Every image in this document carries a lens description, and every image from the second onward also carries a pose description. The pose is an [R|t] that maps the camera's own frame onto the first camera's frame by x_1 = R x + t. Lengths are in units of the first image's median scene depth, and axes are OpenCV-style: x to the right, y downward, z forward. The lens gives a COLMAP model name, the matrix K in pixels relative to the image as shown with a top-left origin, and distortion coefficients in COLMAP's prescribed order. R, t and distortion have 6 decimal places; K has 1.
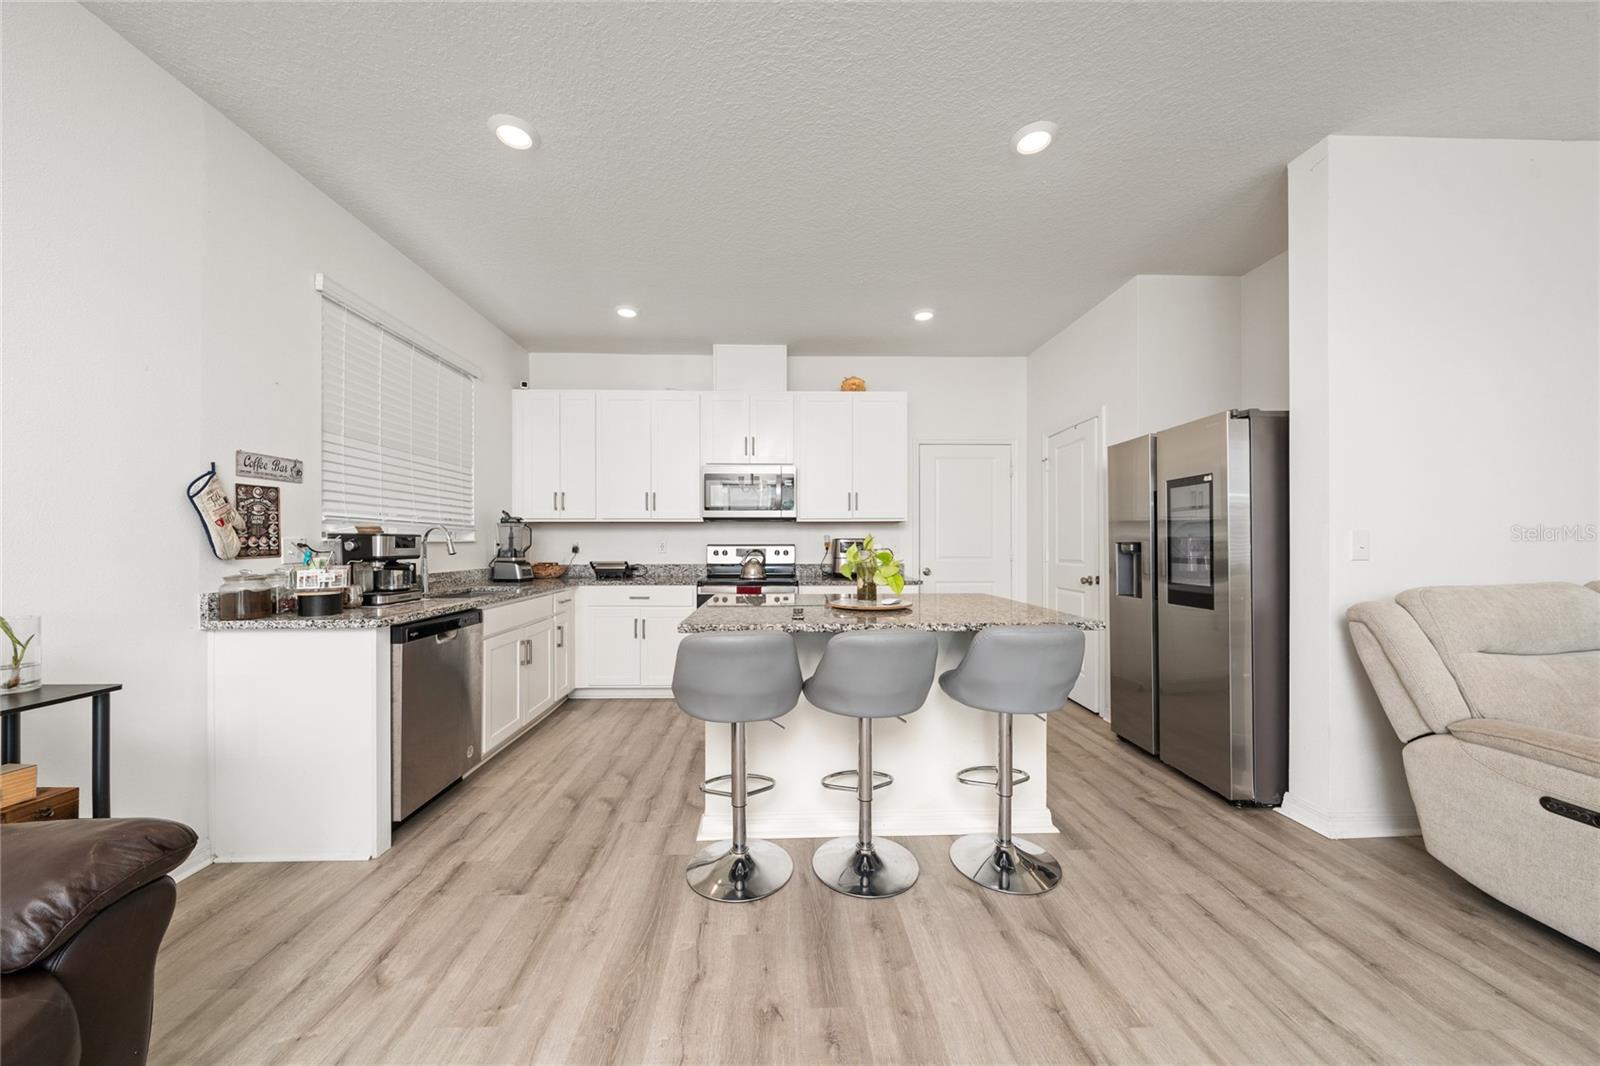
lens RADIAL K [[547.6, 0, 800.0], [0, 547.6, 533.0], [0, 0, 1]] dist [0.000119, 0.000039]
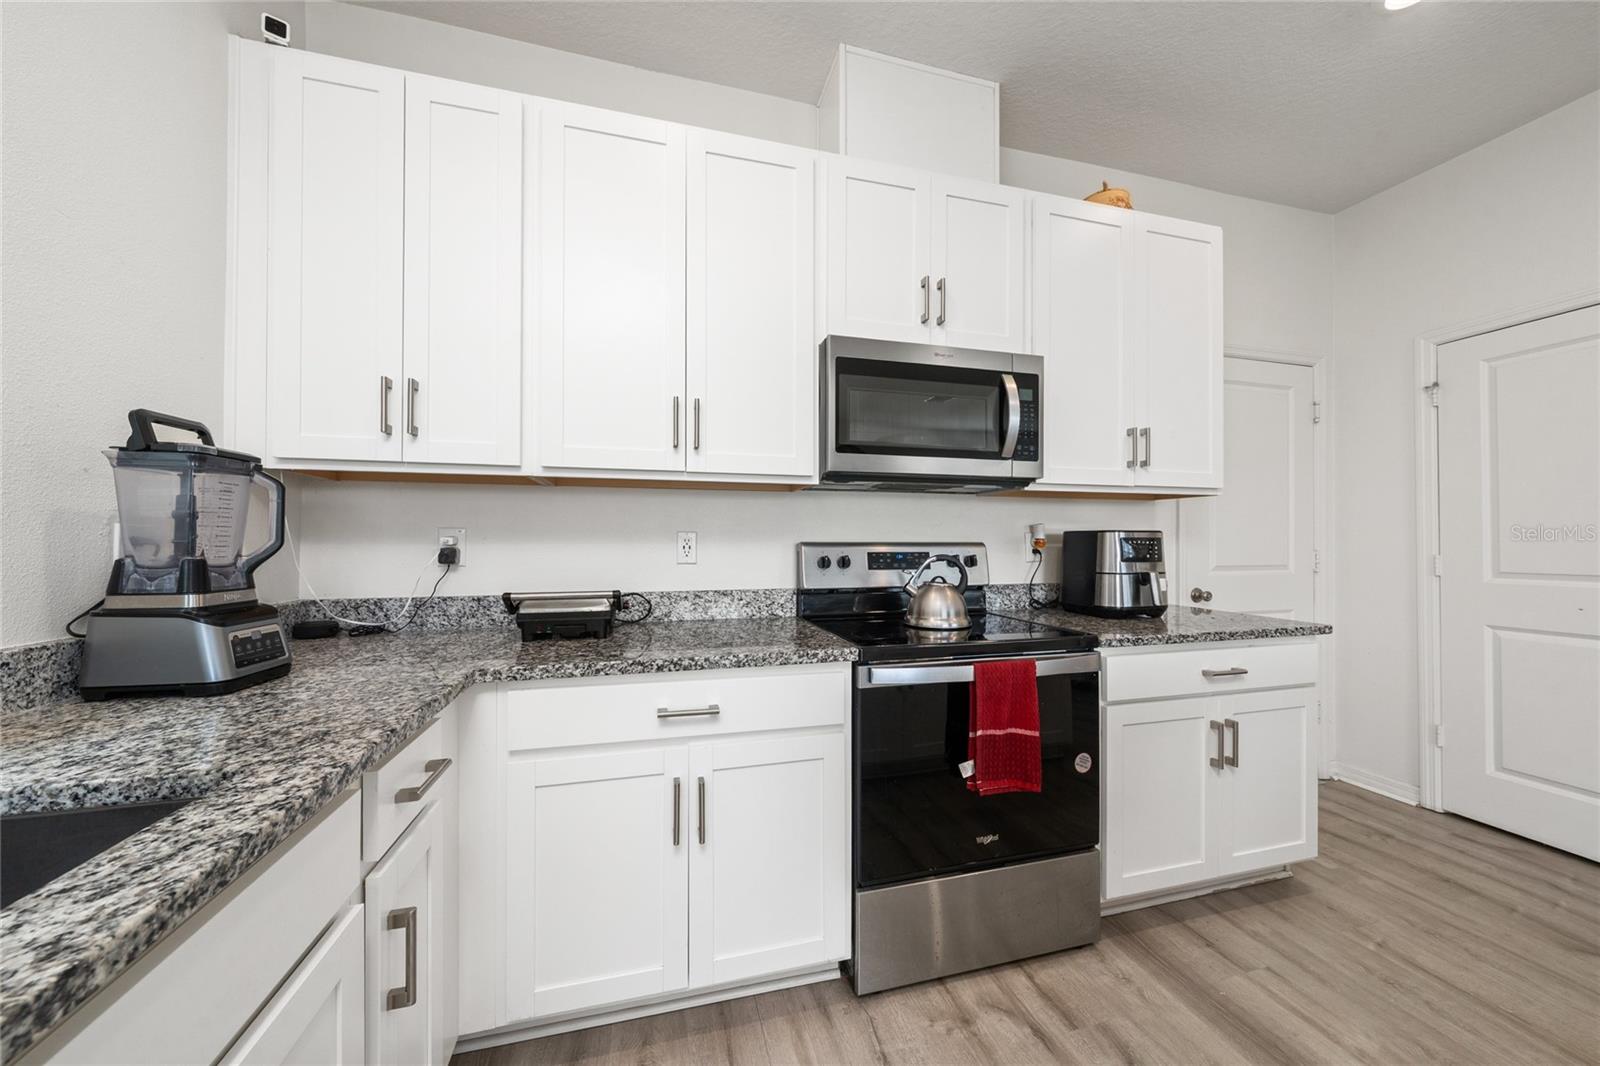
lens RADIAL K [[547.6, 0, 800.0], [0, 547.6, 533.0], [0, 0, 1]] dist [0.000119, 0.000039]
pose [[0.976792, 0.003870, 0.214156, -0.280193], [-0.004974, 0.999977, 0.004619, 0.012832], [-0.214133, -0.005577, 0.976789, 0.639285]]
